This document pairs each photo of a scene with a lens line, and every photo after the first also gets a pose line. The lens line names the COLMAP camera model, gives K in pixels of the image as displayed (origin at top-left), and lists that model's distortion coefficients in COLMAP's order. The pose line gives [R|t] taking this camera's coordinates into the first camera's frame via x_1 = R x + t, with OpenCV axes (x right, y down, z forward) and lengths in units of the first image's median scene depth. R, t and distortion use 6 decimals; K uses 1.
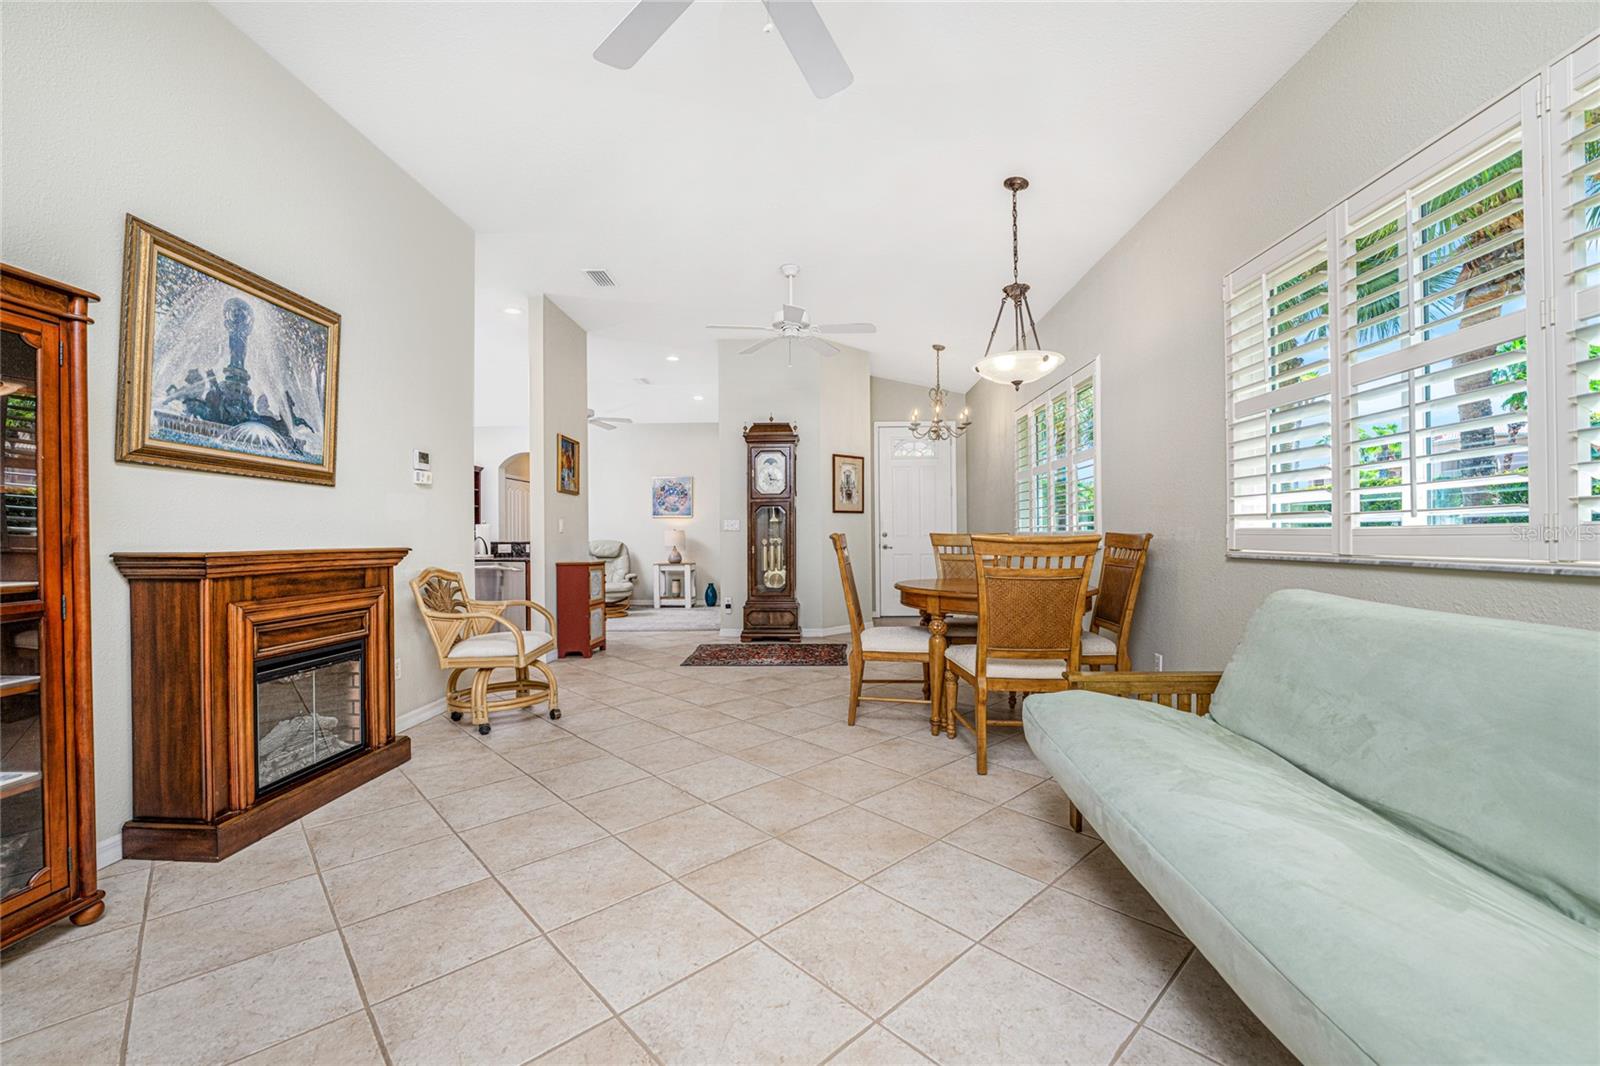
lens RADIAL K [[633.0, 0, 782.7], [0, 633.0, 538.5], [0, 0, 1]] dist [-0.001648, -0.000157]
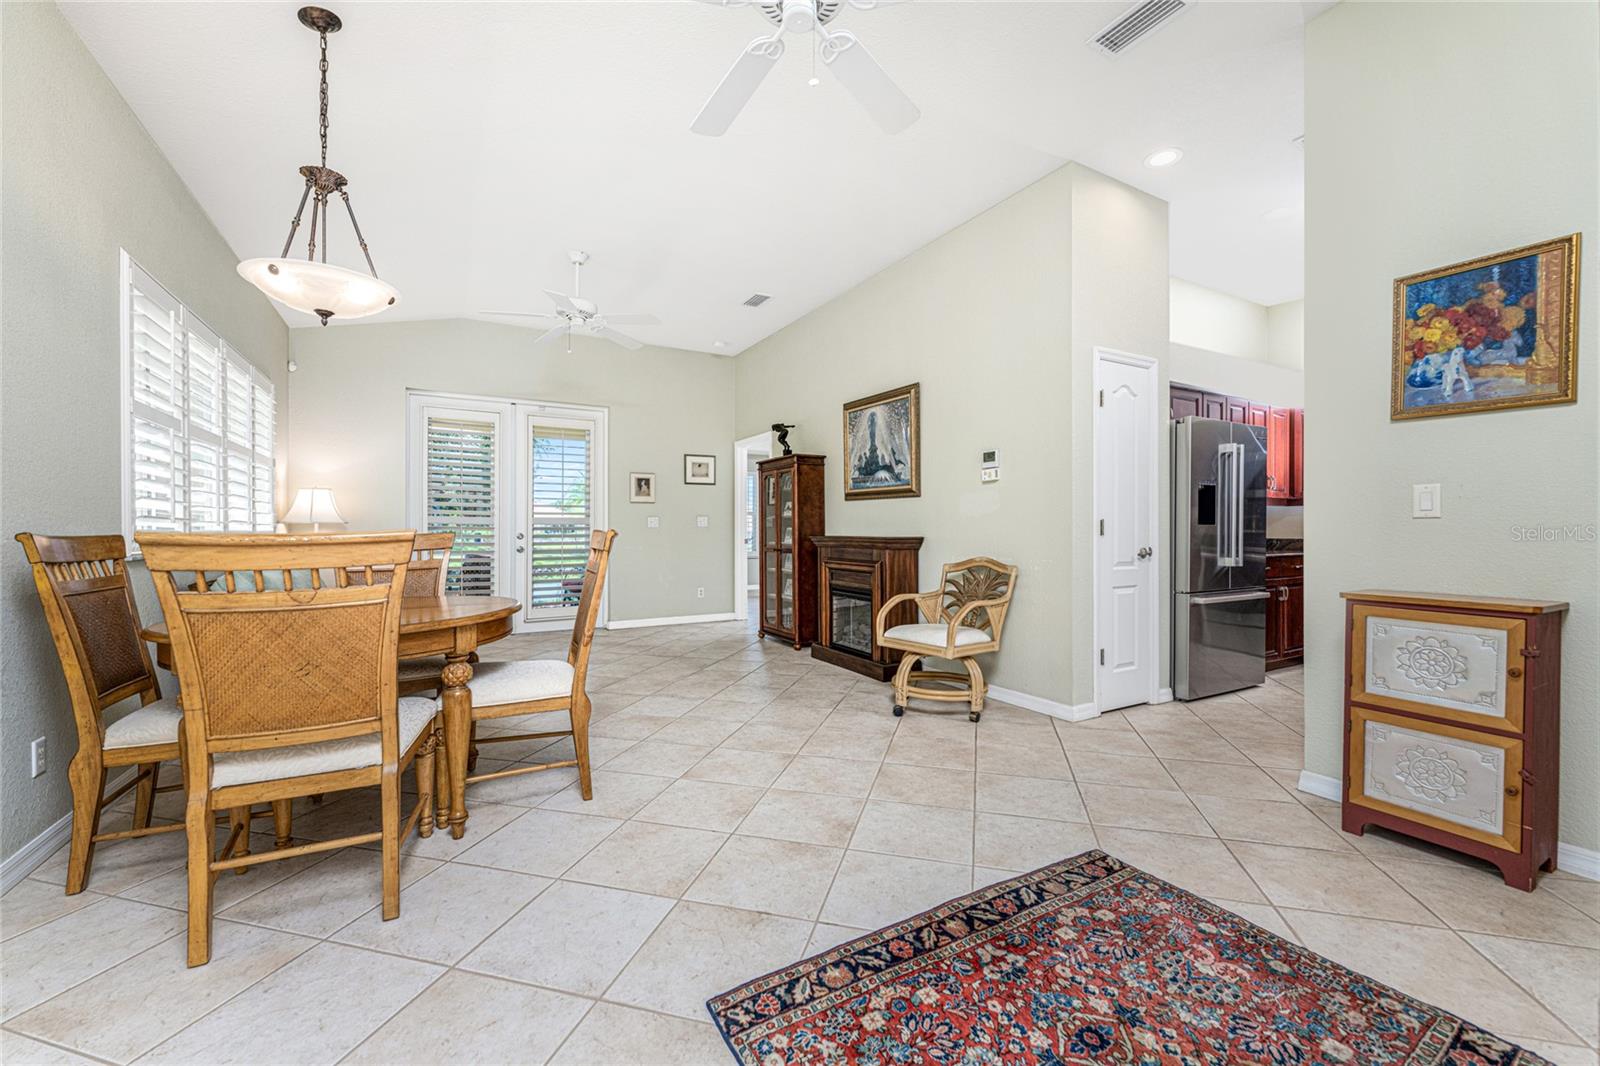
lens RADIAL K [[646.2, 0, 813.3], [0, 646.2, 533.1], [0, 0, 1]] dist [-0.001474, 0.000003]
pose [[-0.829791, 0.012242, -0.557941, 0.408462], [0.007063, 0.999910, 0.011435, -0.014333], [0.558030, 0.005548, -0.829802, 2.337262]]
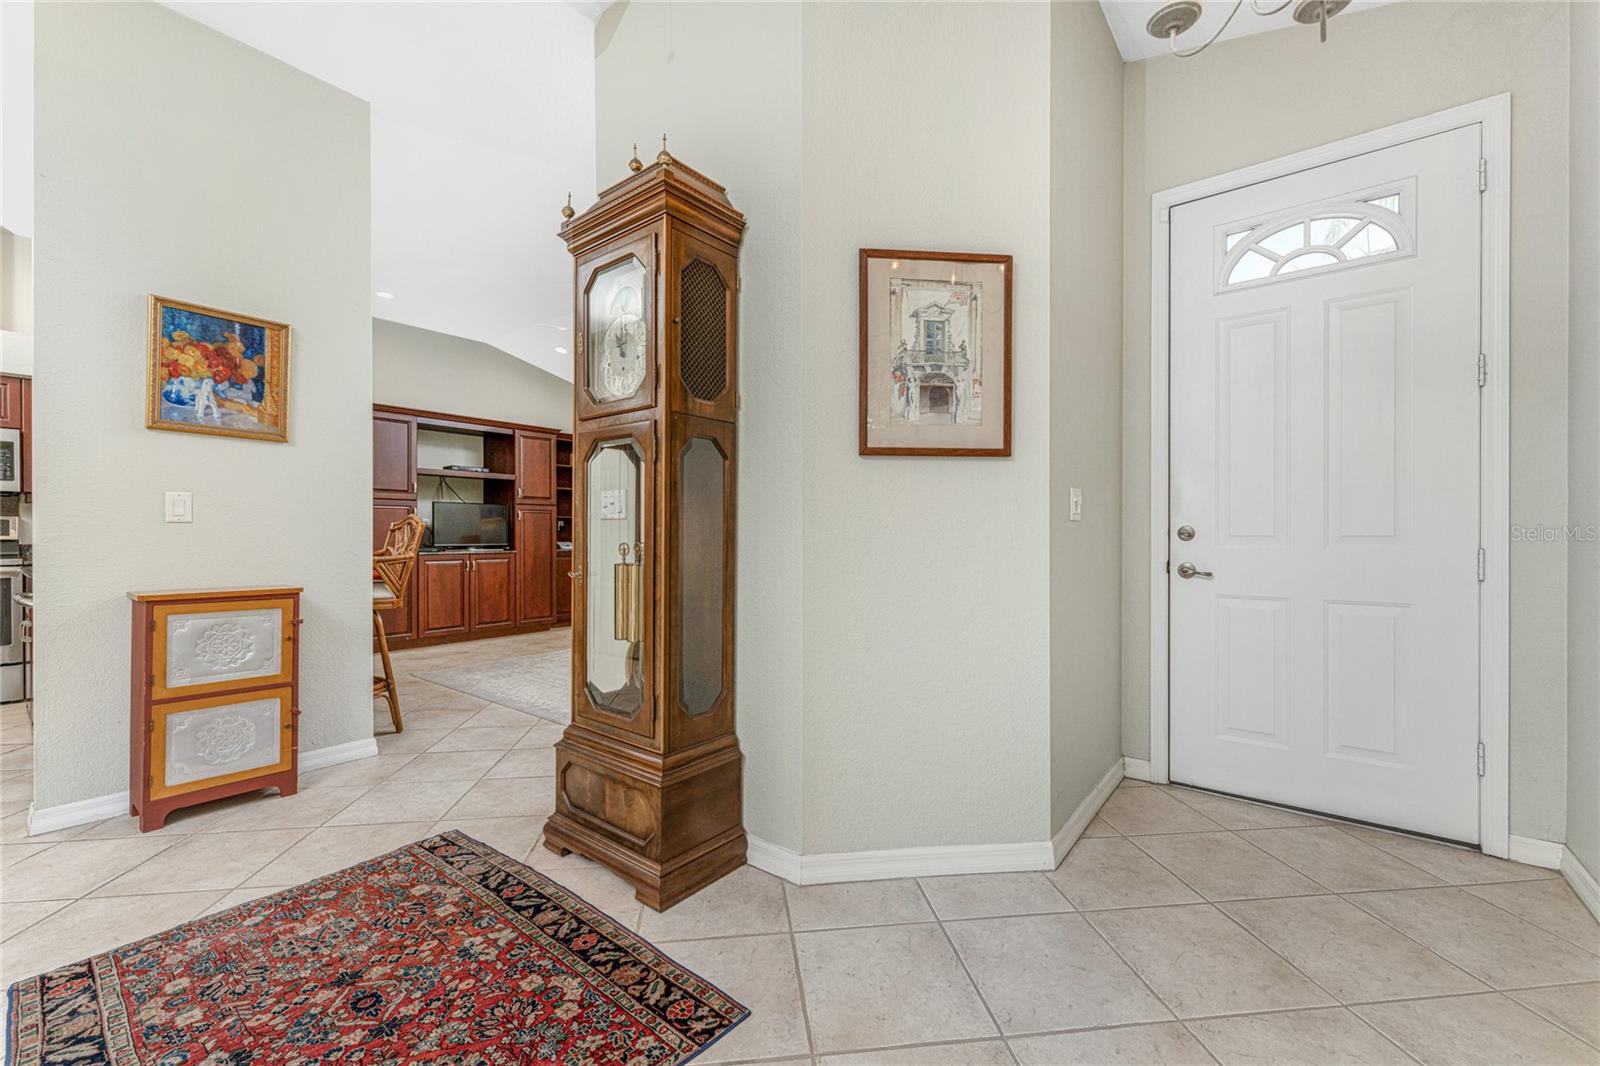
lens RADIAL K [[654.8, 0, 805.8], [0, 654.8, 533.1], [0, 0, 1]] dist [-0.002528, -0.000185]
pose [[0.829196, 0.008510, -0.558893, 0.555395], [-0.010110, 0.999949, 0.000226, -0.012596], [0.558867, 0.005463, 0.829240, 1.820687]]
